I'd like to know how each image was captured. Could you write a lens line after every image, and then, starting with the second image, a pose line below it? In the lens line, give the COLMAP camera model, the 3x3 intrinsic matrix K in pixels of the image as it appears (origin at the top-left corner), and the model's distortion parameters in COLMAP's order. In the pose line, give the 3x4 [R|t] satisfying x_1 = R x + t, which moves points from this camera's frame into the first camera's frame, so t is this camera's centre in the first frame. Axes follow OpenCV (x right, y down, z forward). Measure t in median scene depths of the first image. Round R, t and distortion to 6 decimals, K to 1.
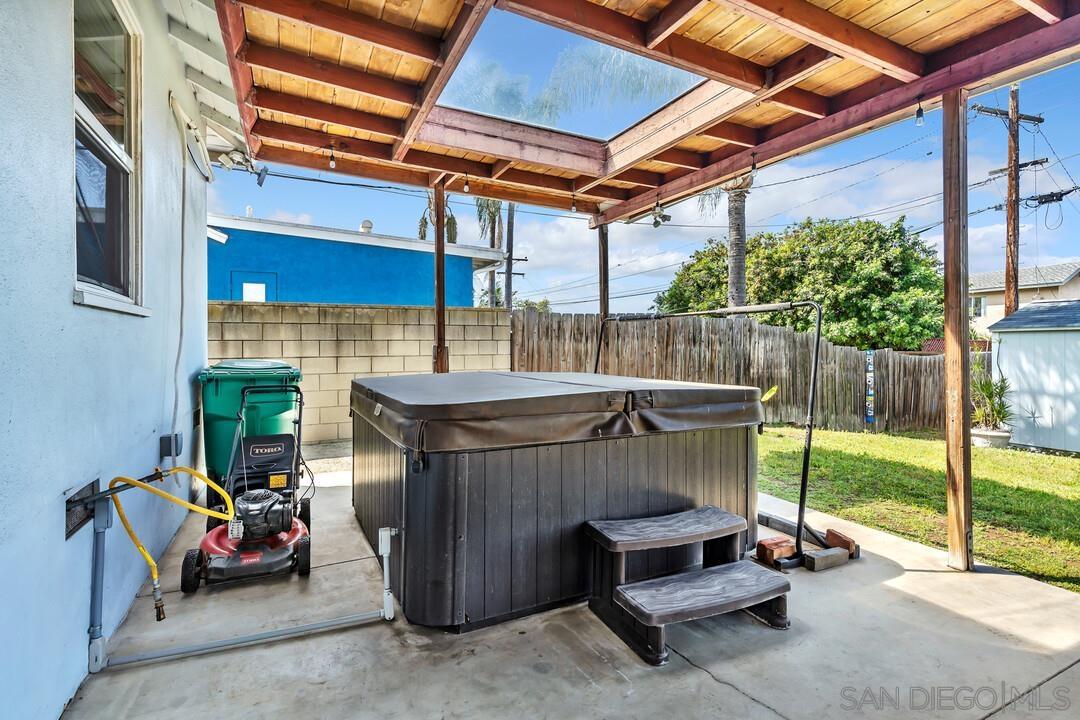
lens RADIAL K [[516.6, 0, 544.5], [0, 516.6, 349.6], [0, 0, 1]] dist [0.000509, 0.000711]
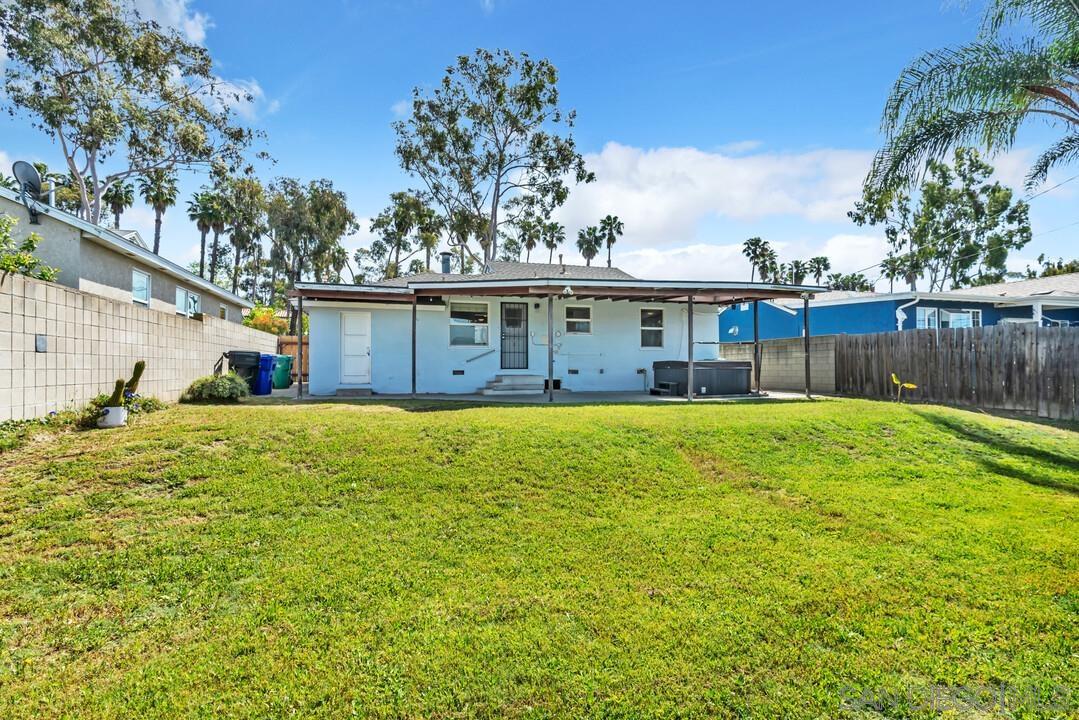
lens RADIAL K [[516.1, 0, 546.0], [0, 516.1, 358.2], [0, 0, 1]] dist [0.000509, 0.000711]
pose [[-0.155120, -0.012623, -0.987815, 1.799238], [-0.003012, 0.999920, -0.012304, 0.036759], [0.987891, 0.001067, -0.155145, 0.155837]]
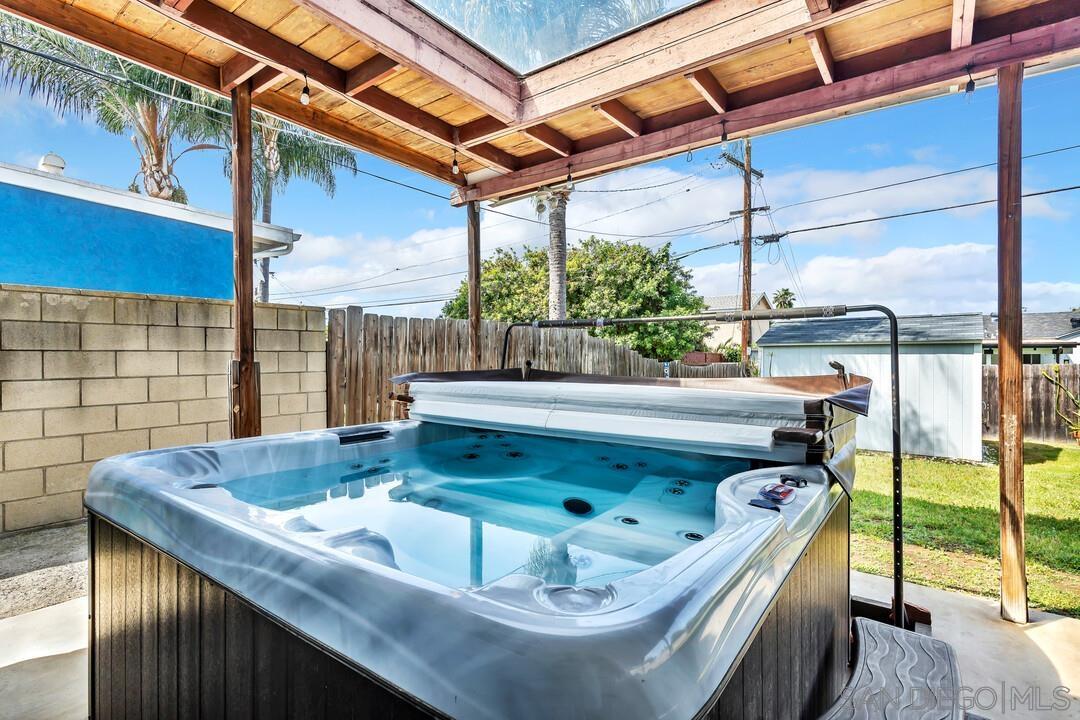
lens RADIAL K [[516.6, 0, 542.7], [0, 516.6, 359.7], [0, 0, 1]] dist [0.000509, 0.000711]
pose [[0.896983, -0.002528, 0.442058, -0.094586], [0.003134, 0.999995, -0.000642, -0.004666], [-0.442055, 0.001961, 0.896986, 0.190809]]
